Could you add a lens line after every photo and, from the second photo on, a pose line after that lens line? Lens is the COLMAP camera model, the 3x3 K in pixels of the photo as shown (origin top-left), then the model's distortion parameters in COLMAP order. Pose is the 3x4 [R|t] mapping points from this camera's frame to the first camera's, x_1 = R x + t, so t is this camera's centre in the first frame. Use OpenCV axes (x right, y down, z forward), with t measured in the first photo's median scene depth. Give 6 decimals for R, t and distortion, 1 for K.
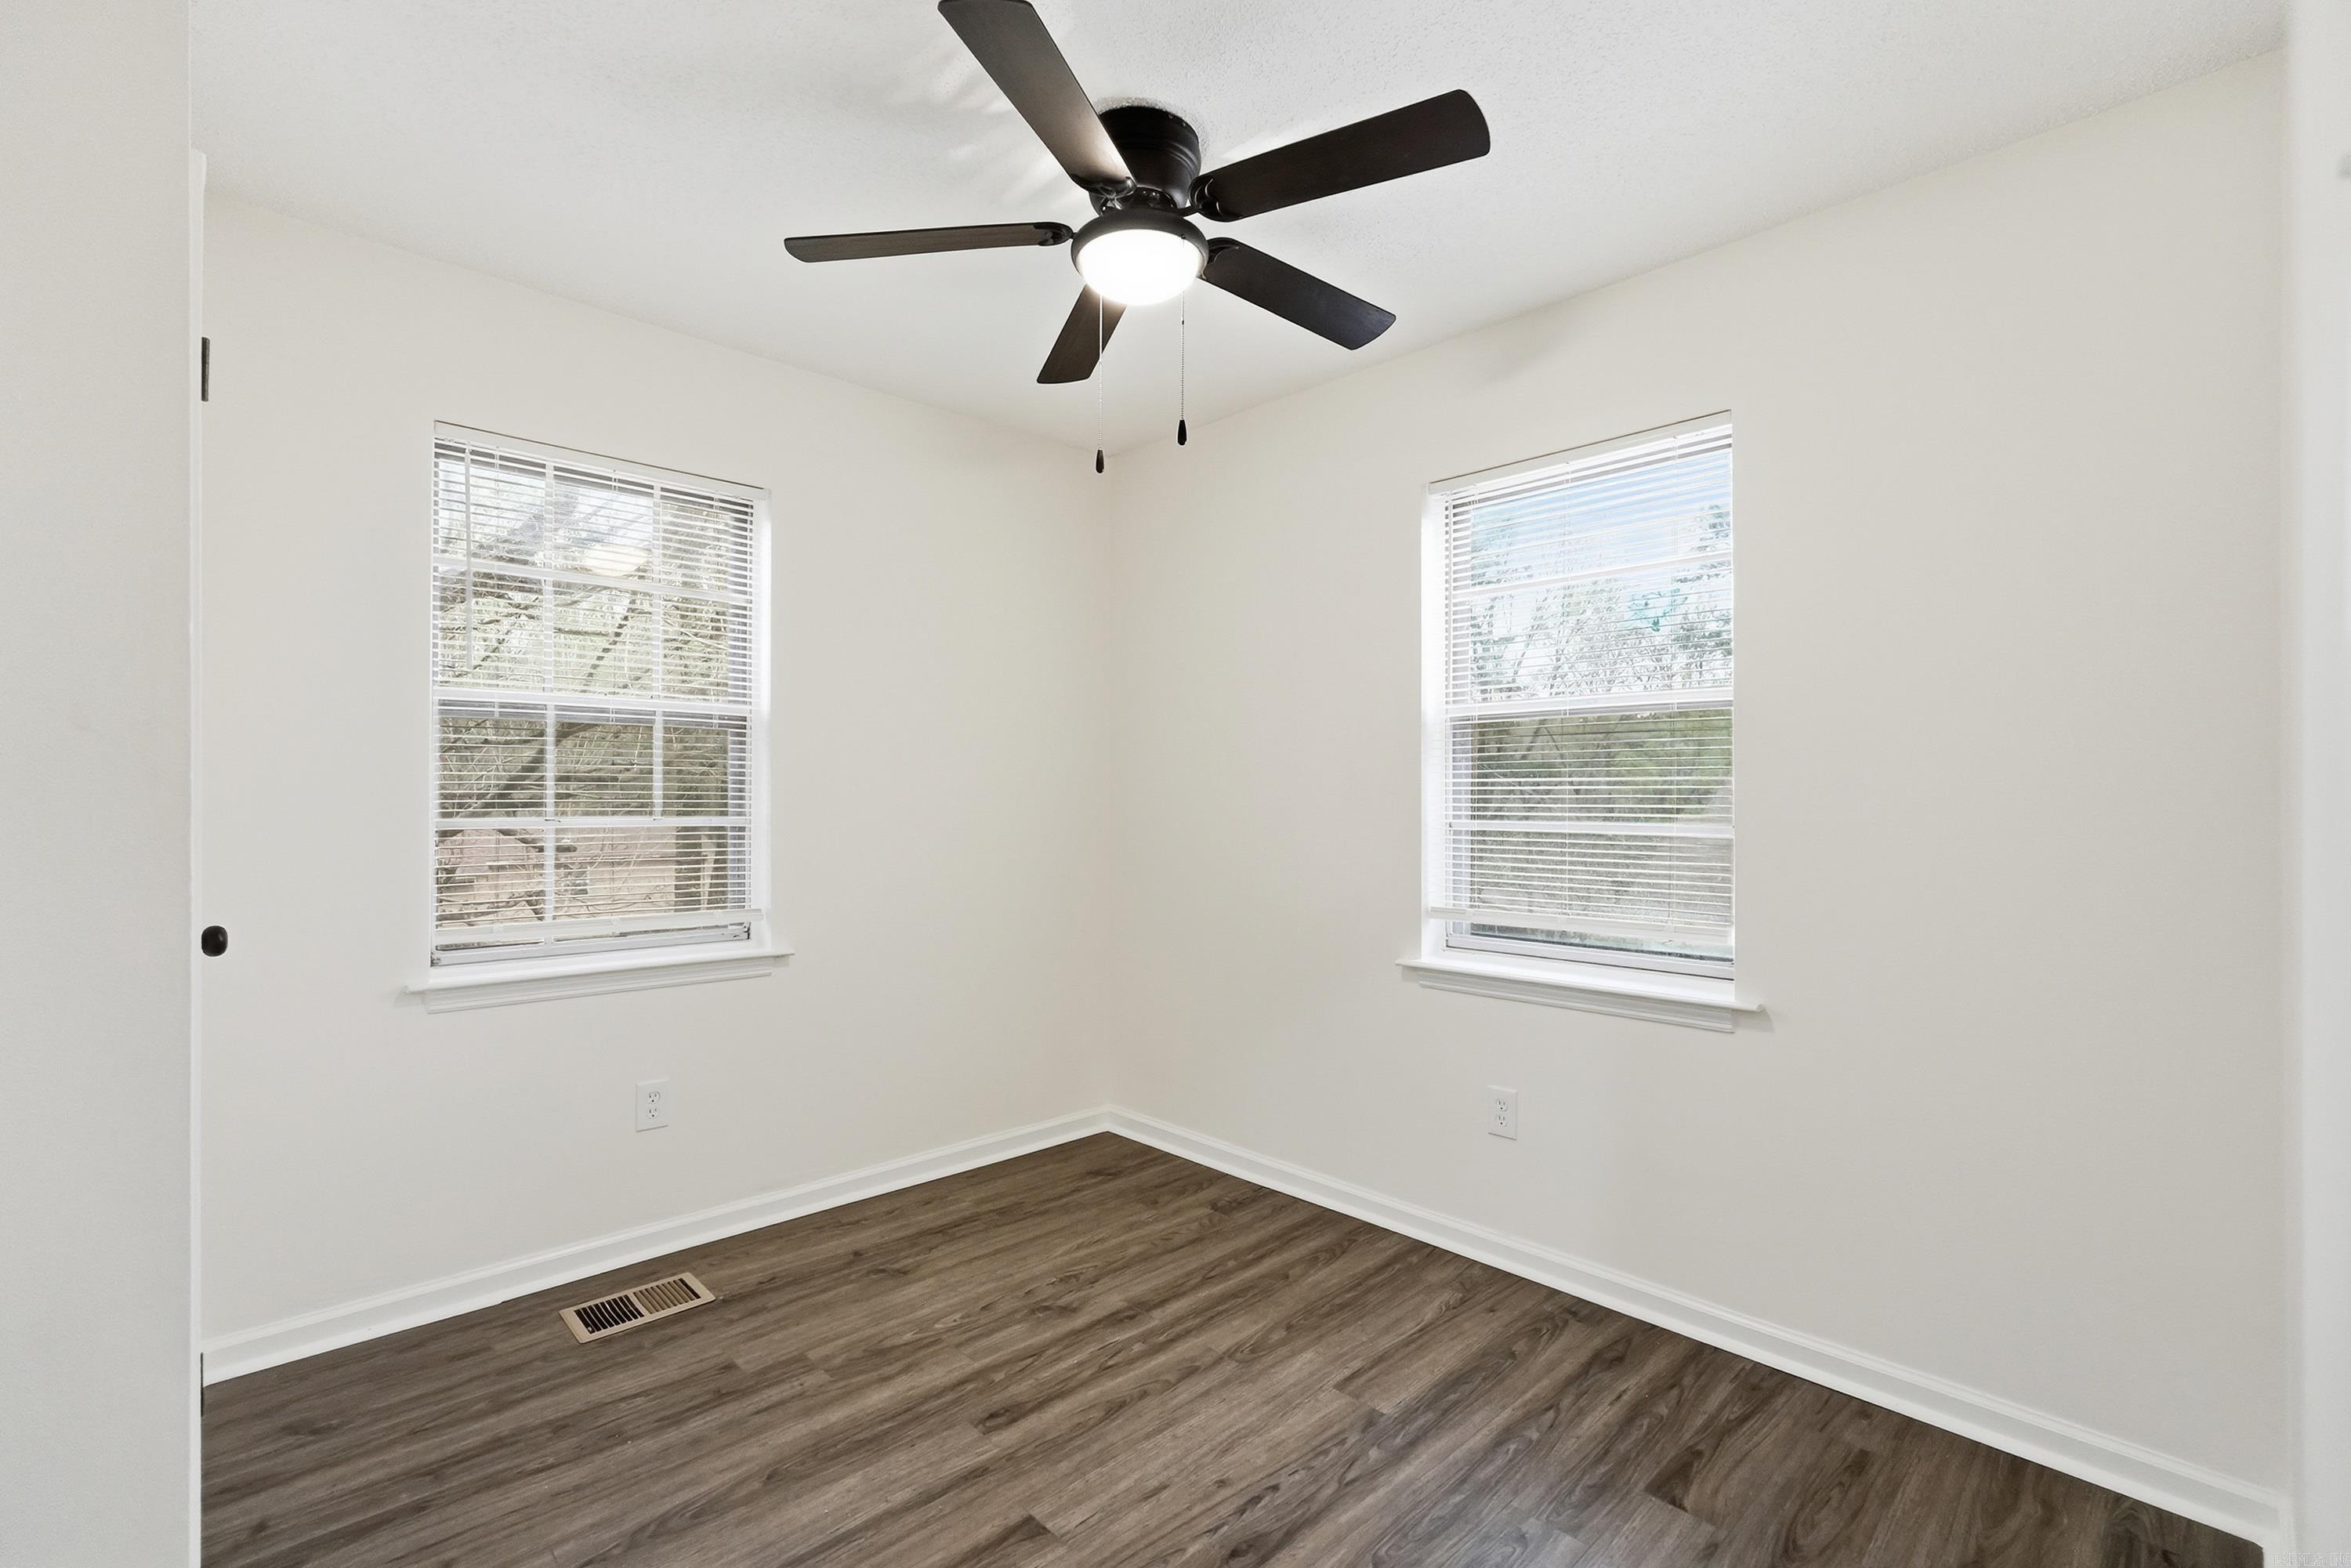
lens RADIAL K [[1065.0, 0, 1178.4], [0, 1065.0, 788.7], [0, 0, 1]] dist [-0.019318, 0.008638]
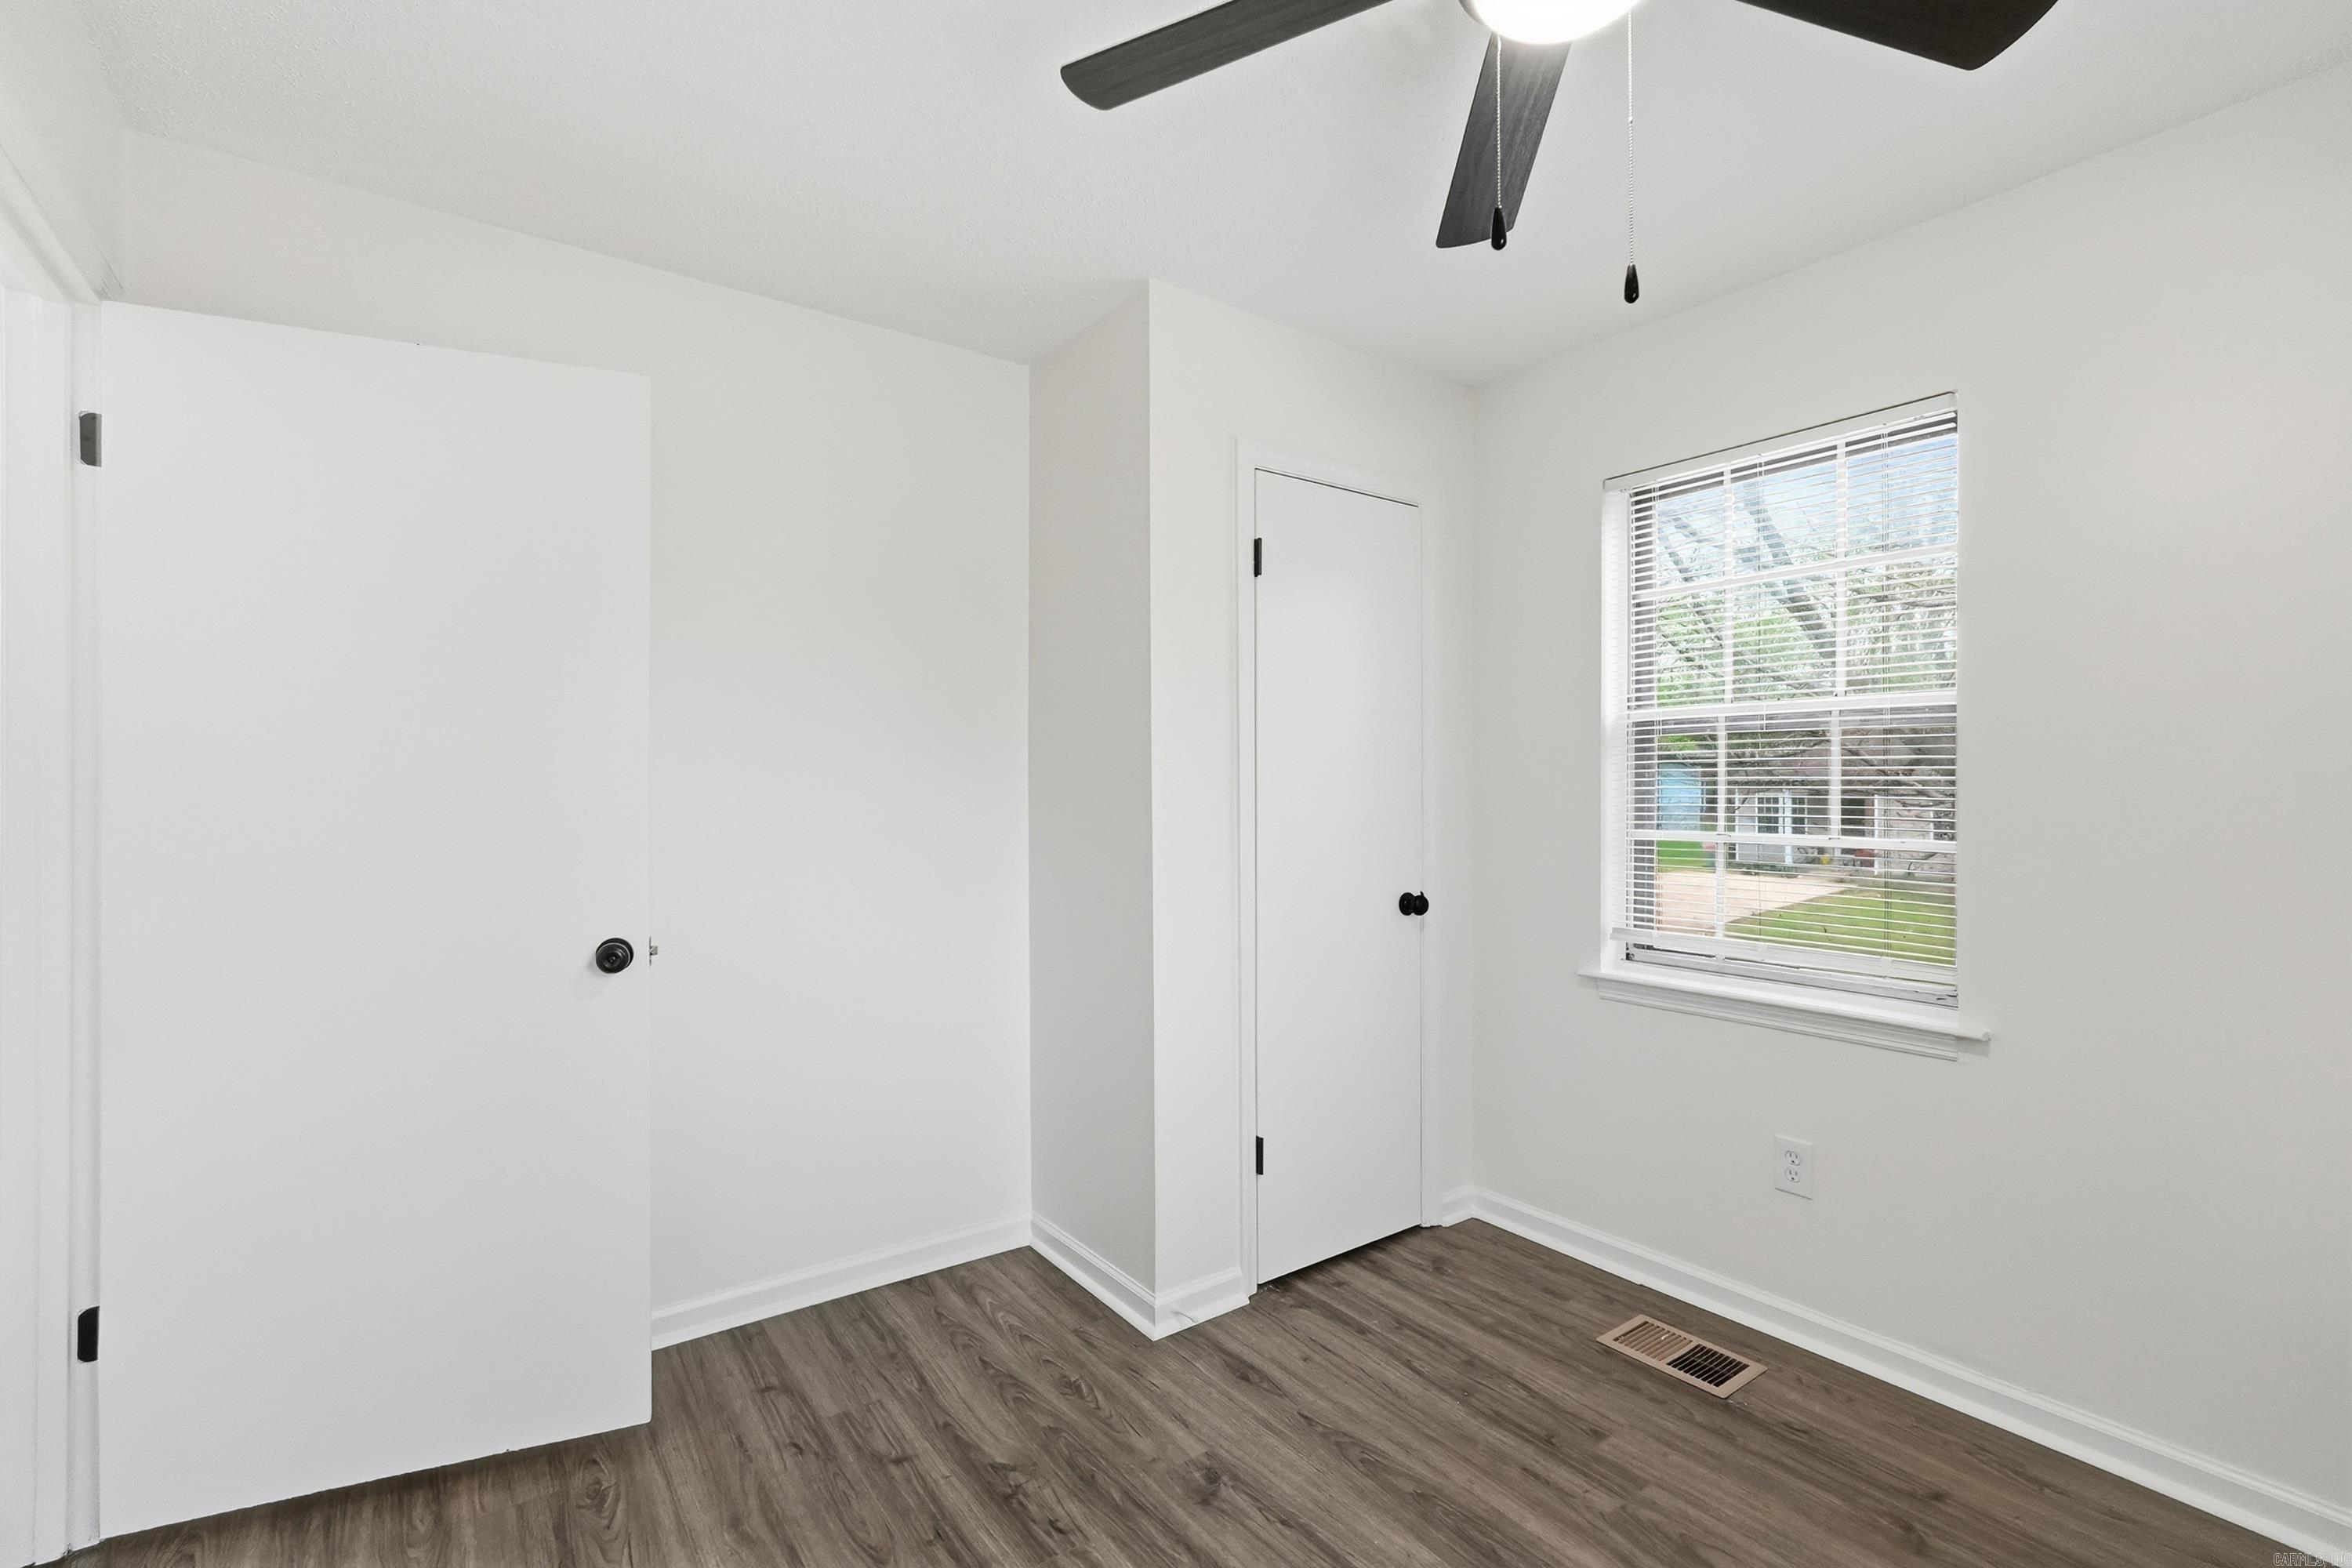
lens RADIAL K [[1065.5, 0, 1180.8], [0, 1065.5, 788.3], [0, 0, 1]] dist [-0.019318, 0.008638]
pose [[-0.156659, -0.005445, -0.987638, 0.534316], [0.006342, 0.999959, -0.006519, -0.011353], [0.987632, -0.007284, -0.156618, 0.777166]]
